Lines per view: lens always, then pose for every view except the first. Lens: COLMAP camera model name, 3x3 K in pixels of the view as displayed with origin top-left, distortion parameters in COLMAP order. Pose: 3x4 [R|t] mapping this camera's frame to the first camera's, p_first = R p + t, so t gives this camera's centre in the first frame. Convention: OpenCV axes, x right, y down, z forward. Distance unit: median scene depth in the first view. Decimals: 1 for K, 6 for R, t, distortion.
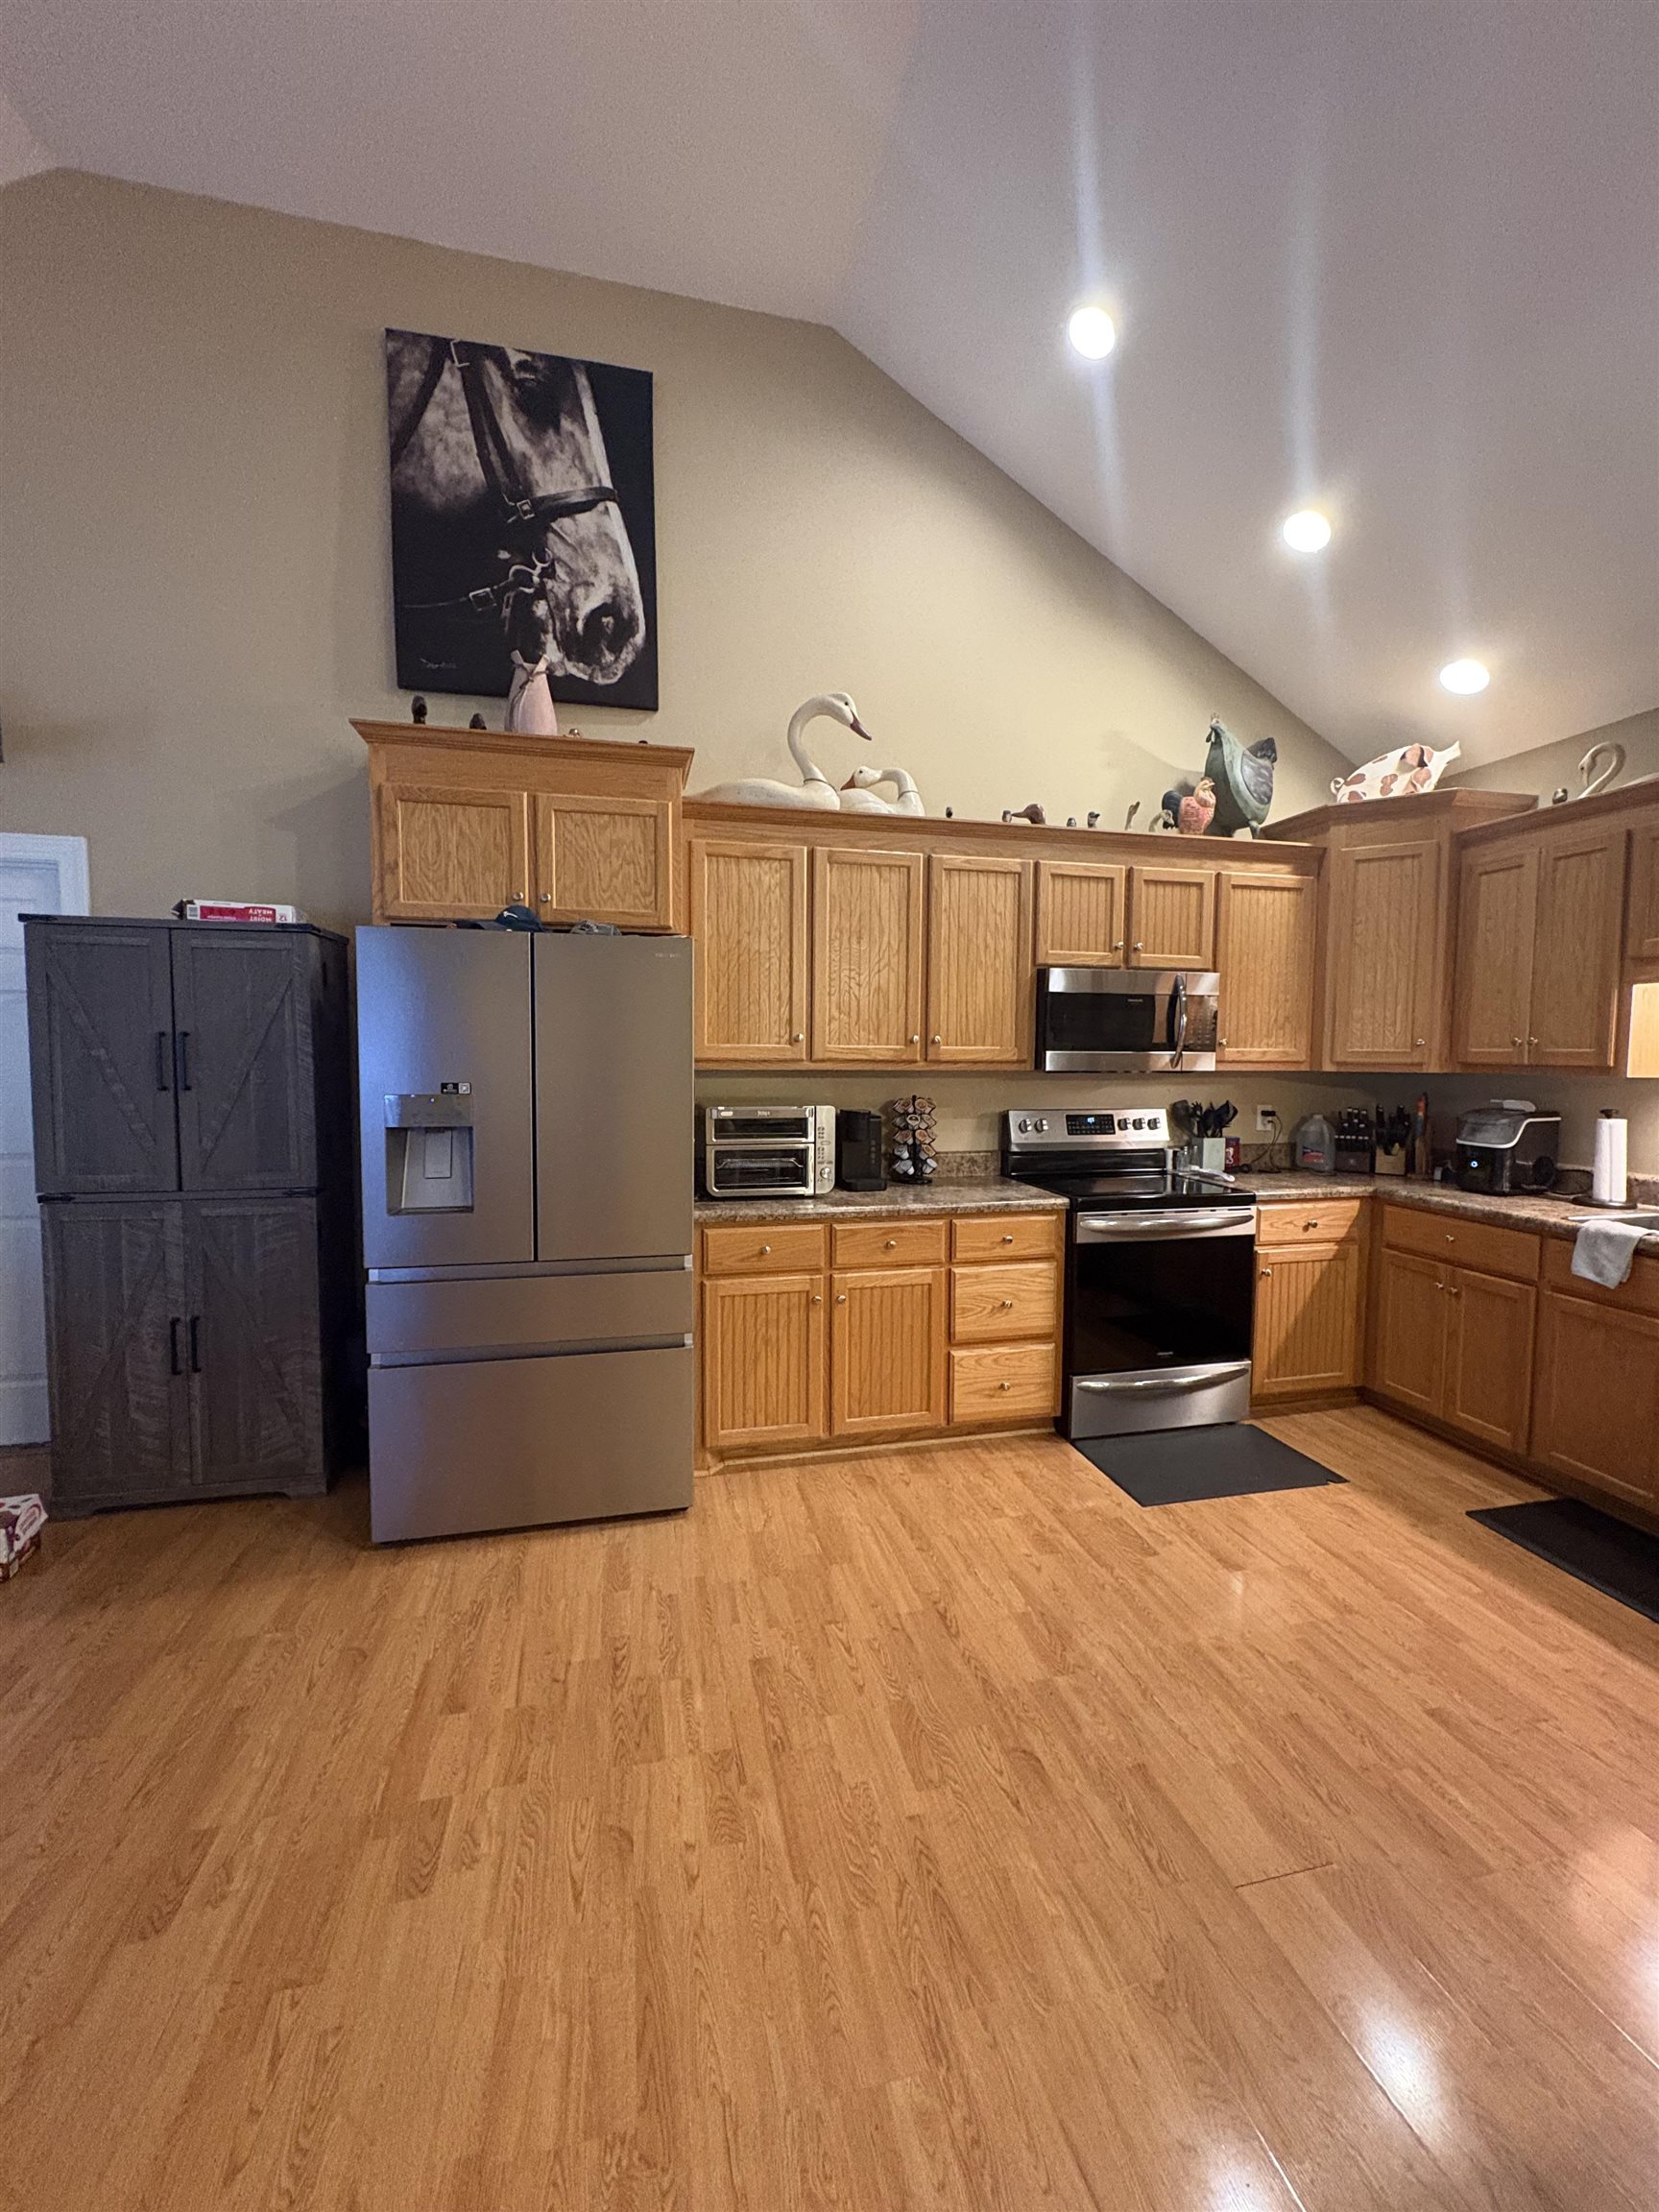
lens RADIAL K [[882.9, 0, 828.0], [0, 882.9, 1103.7], [0, 0, 1]] dist [0.001239, 0.000048]
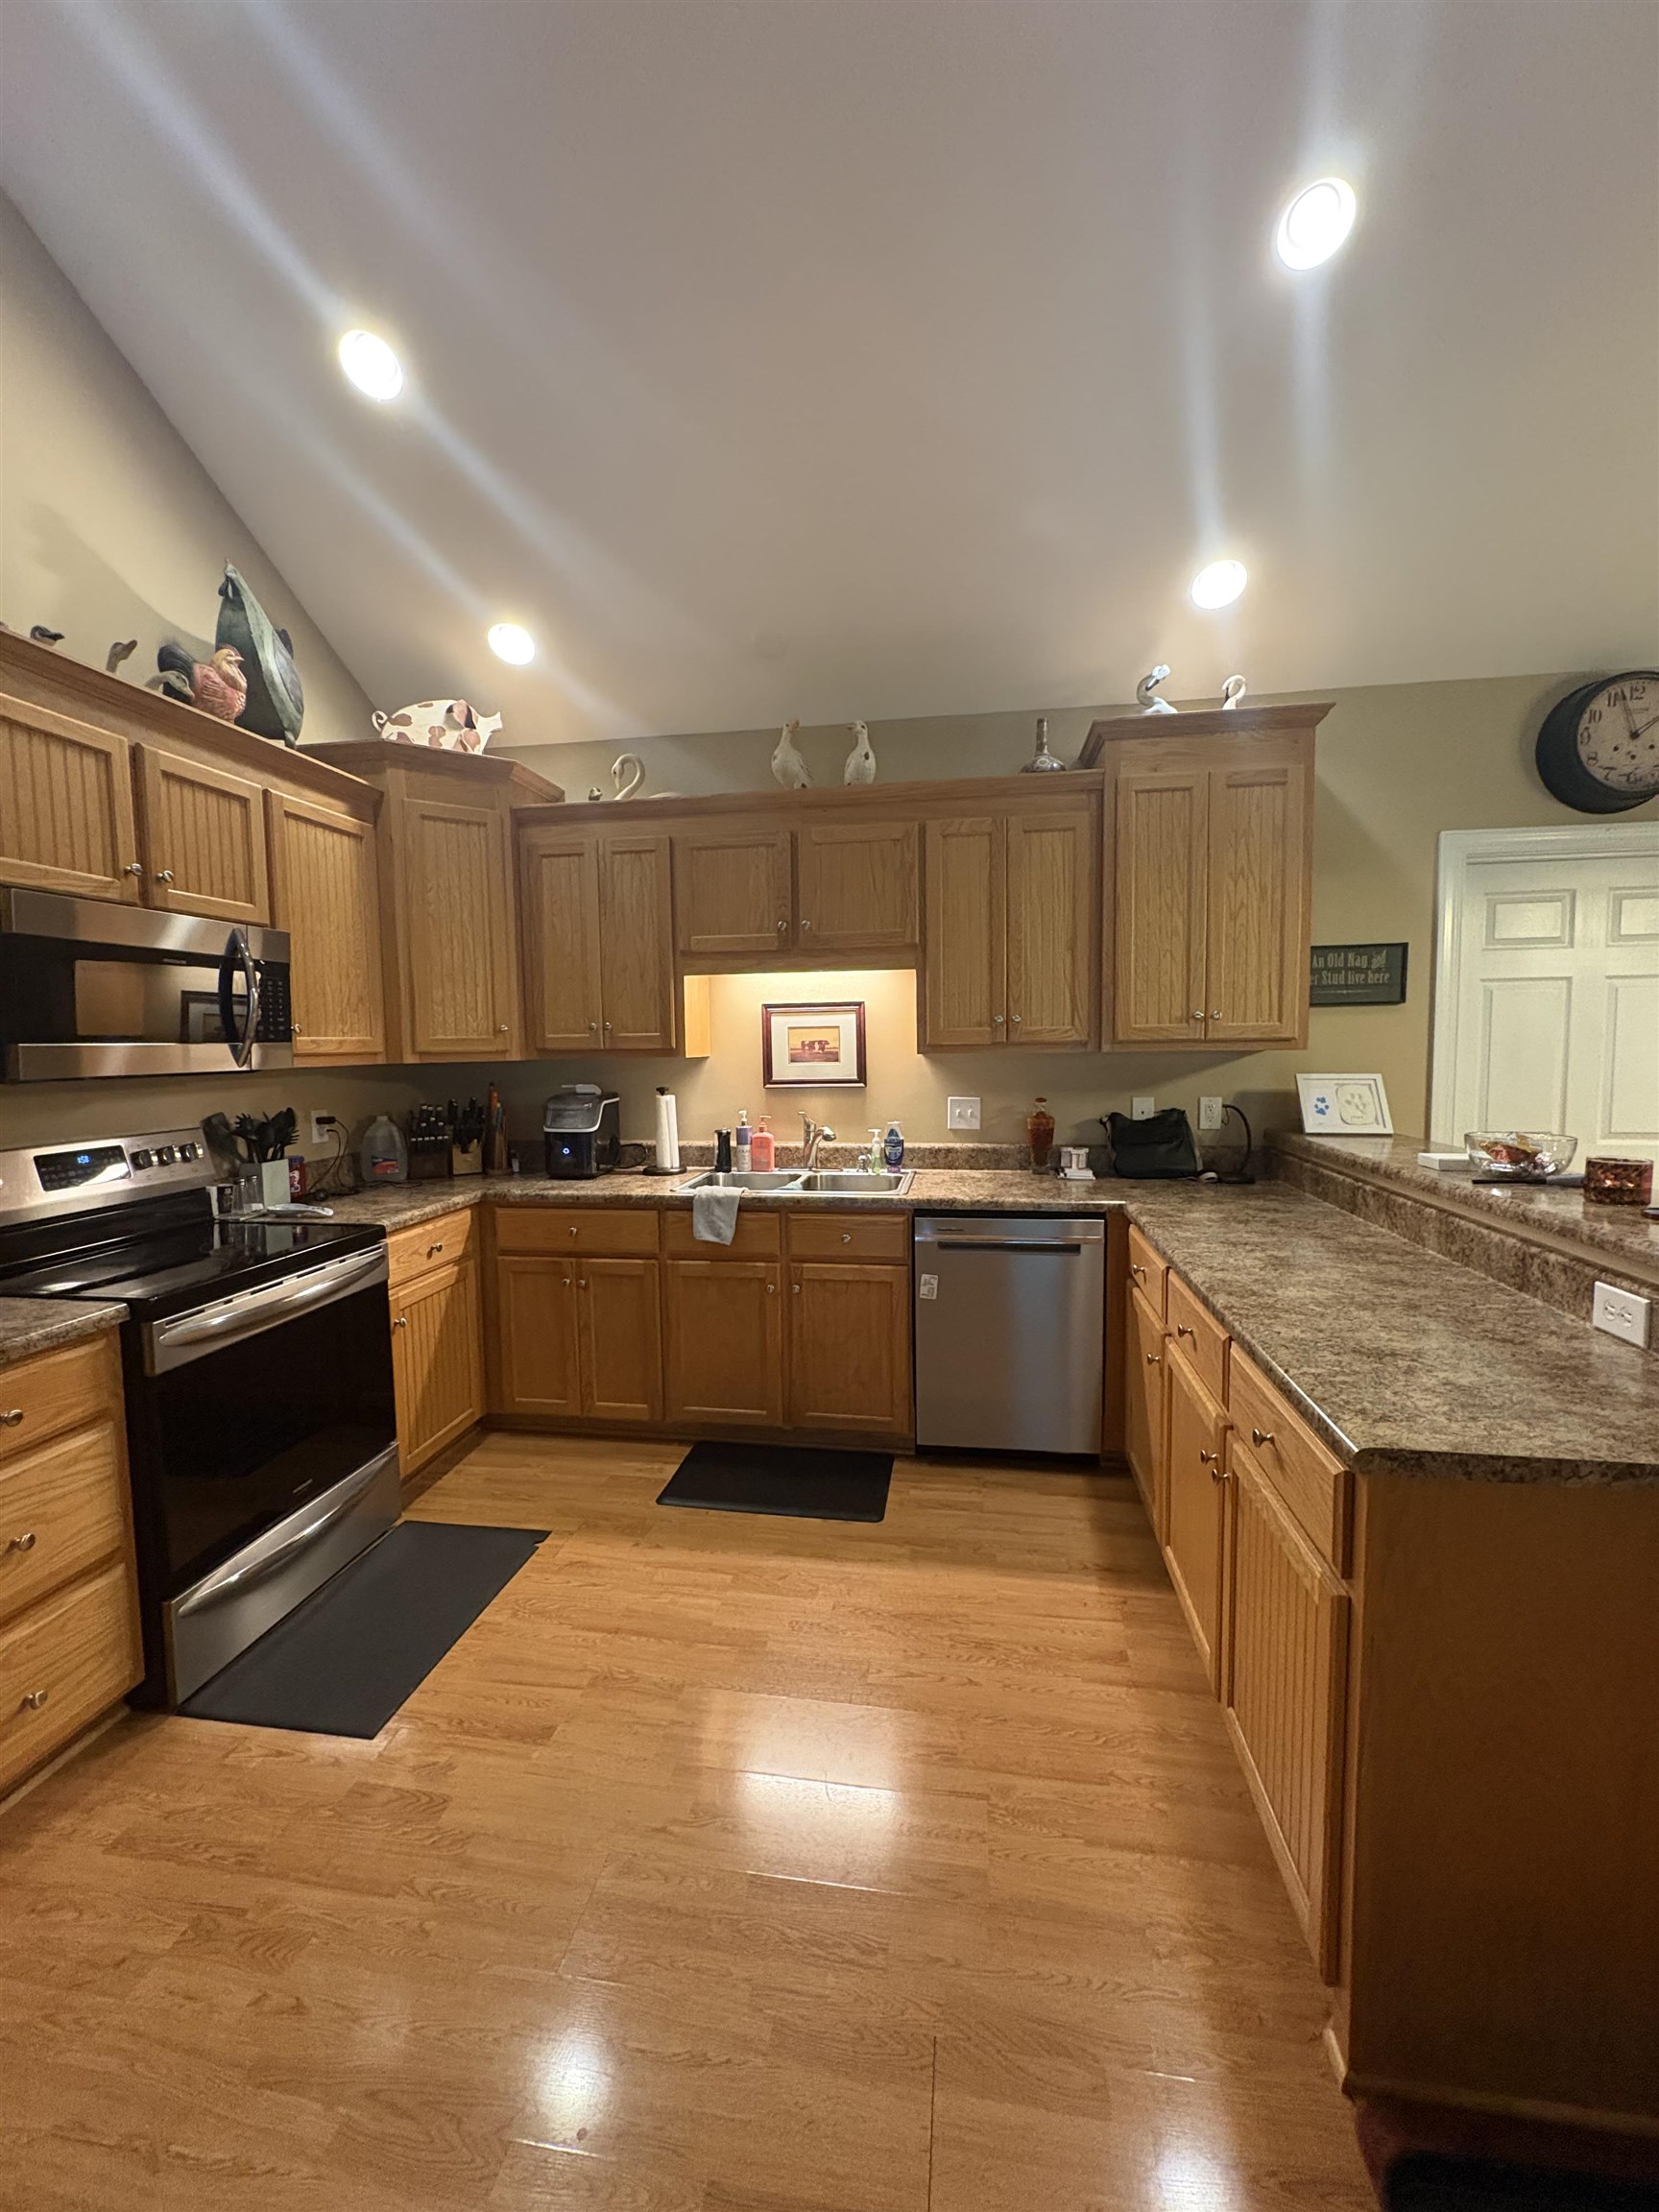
lens RADIAL K [[881.5, 0, 826.6], [0, 881.5, 1104.9], [0, 0, 1]] dist [0.001535, 0.000104]
pose [[0.381878, -0.079076, 0.920824, -0.065119], [0.073381, 0.995782, 0.055081, -0.016516], [-0.921295, 0.046537, 0.386070, 0.354229]]
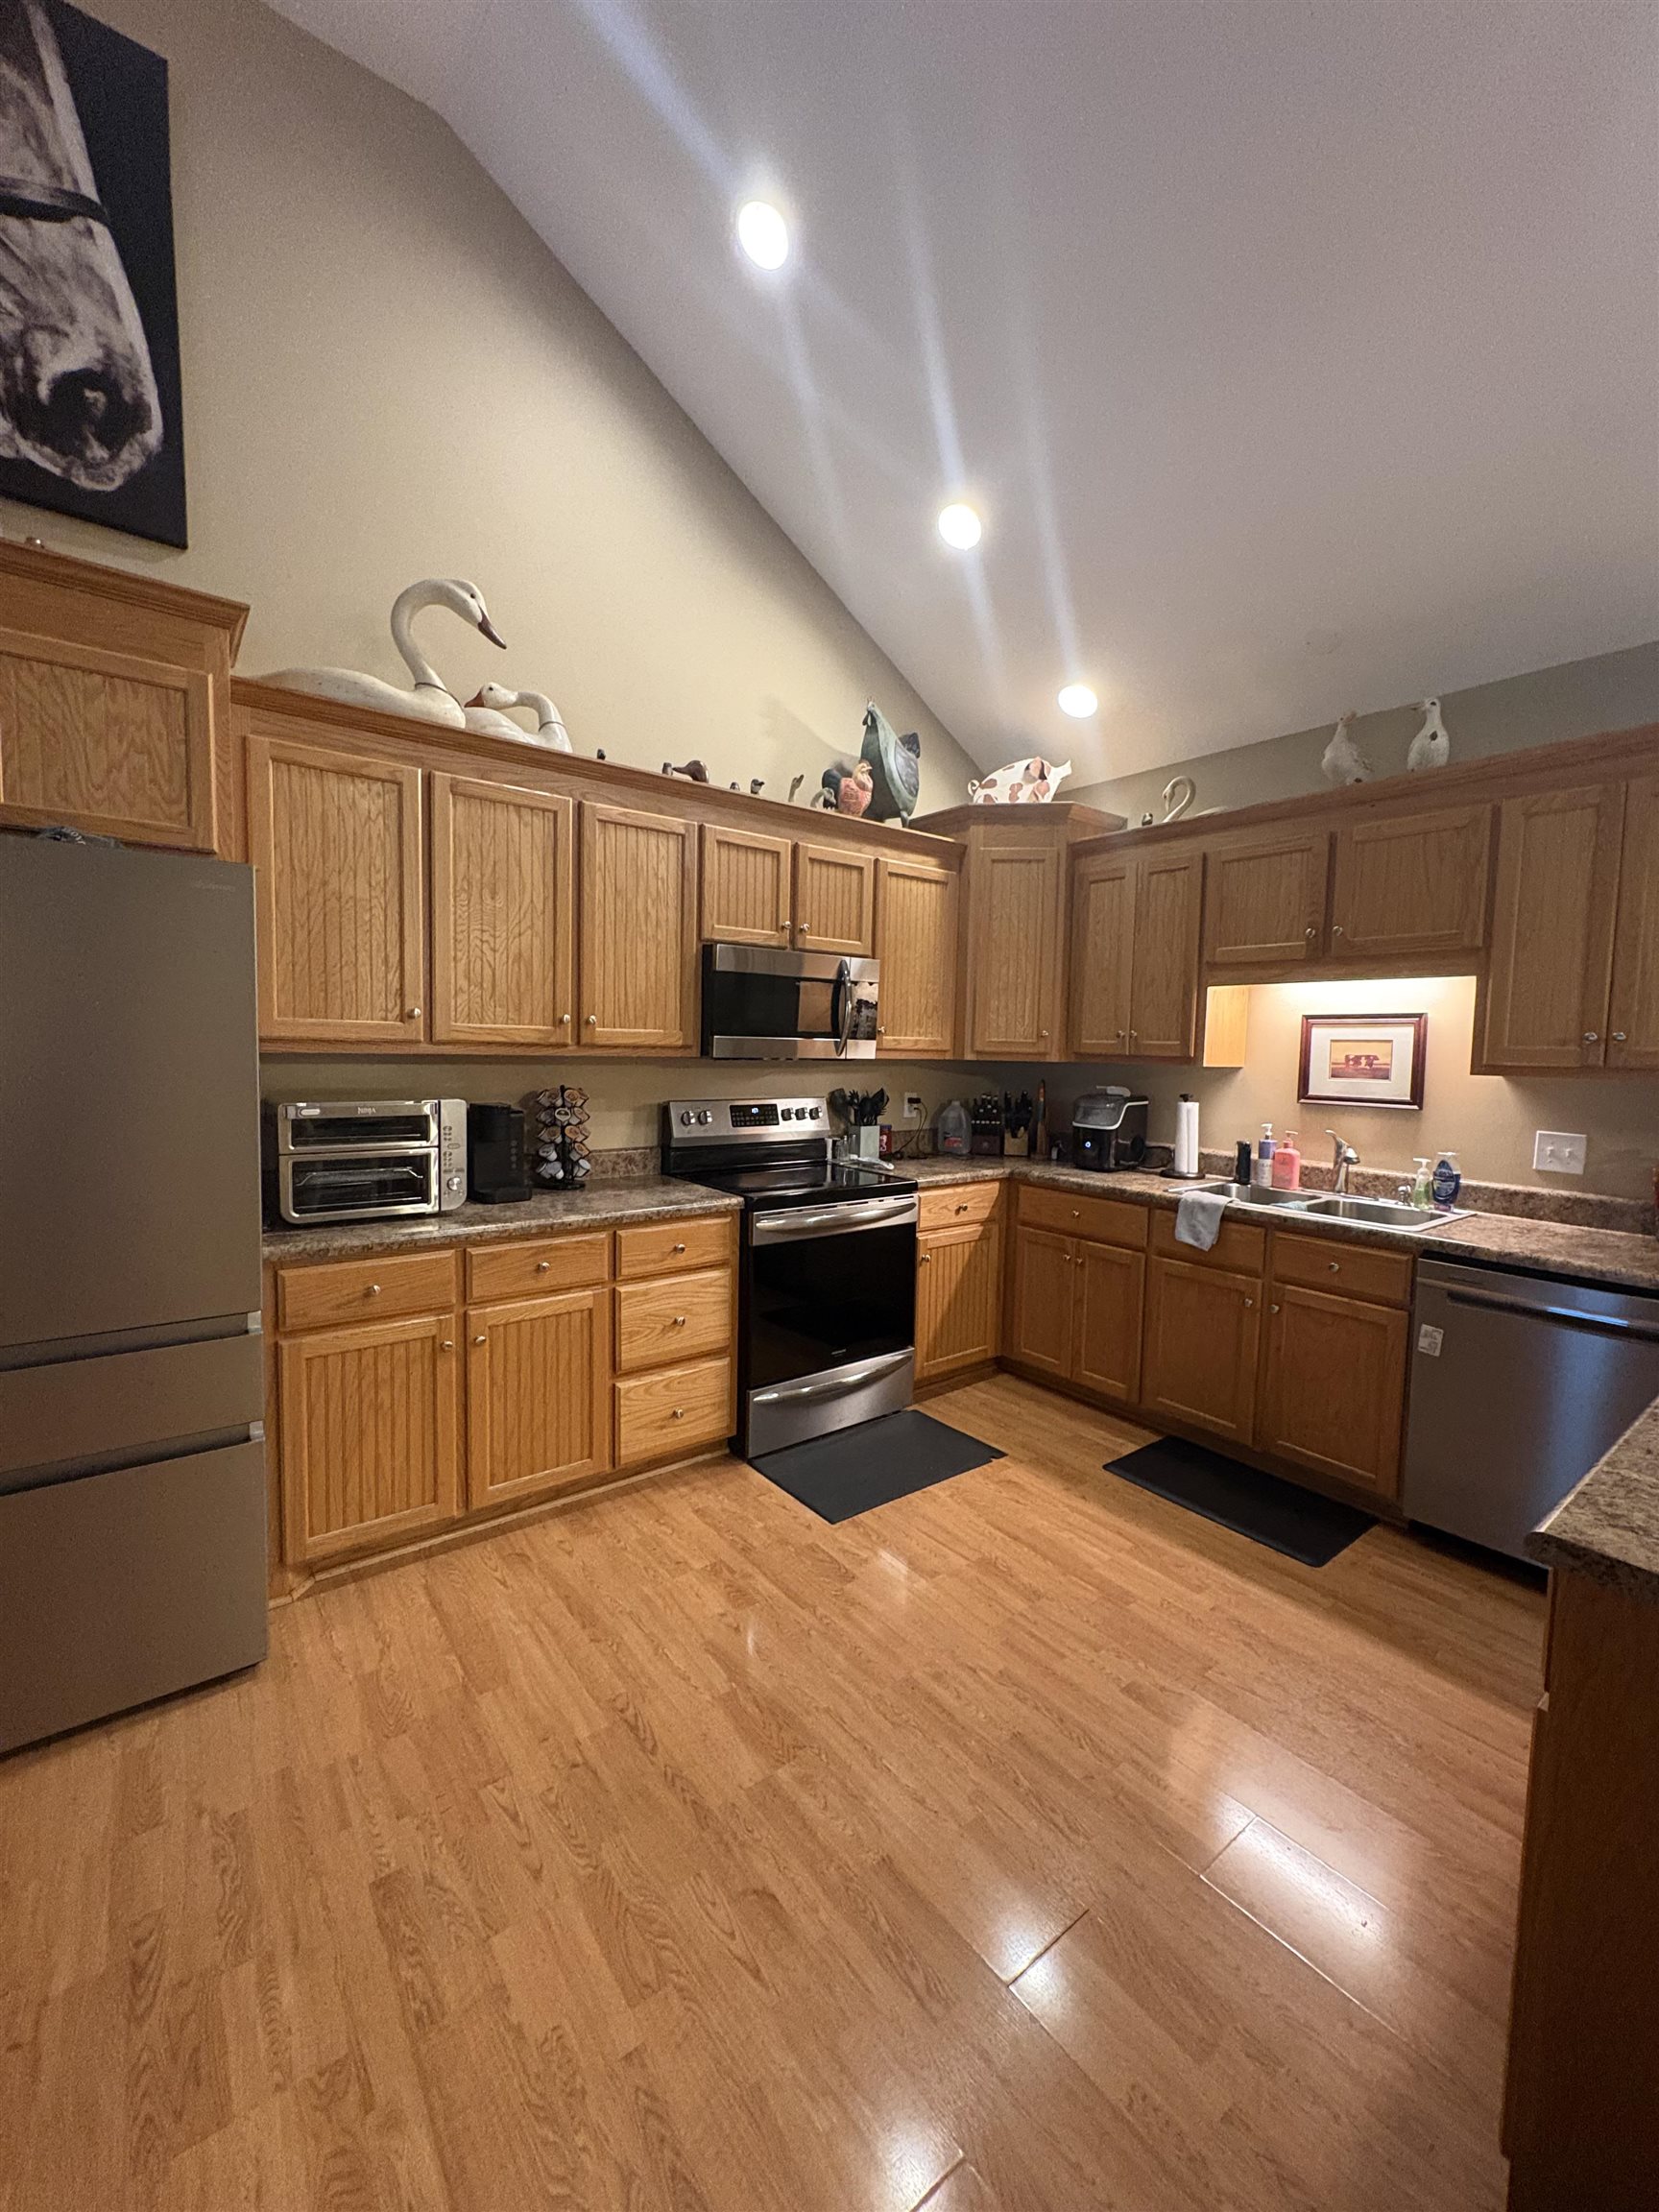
lens RADIAL K [[882.9, 0, 828.0], [0, 882.9, 1103.7], [0, 0, 1]] dist [0.001239, 0.000048]
pose [[0.909536, -0.014821, 0.415361, -0.024941], [0.009281, 0.999839, 0.015353, -0.002789], [-0.415522, -0.010110, 0.909527, 0.131469]]
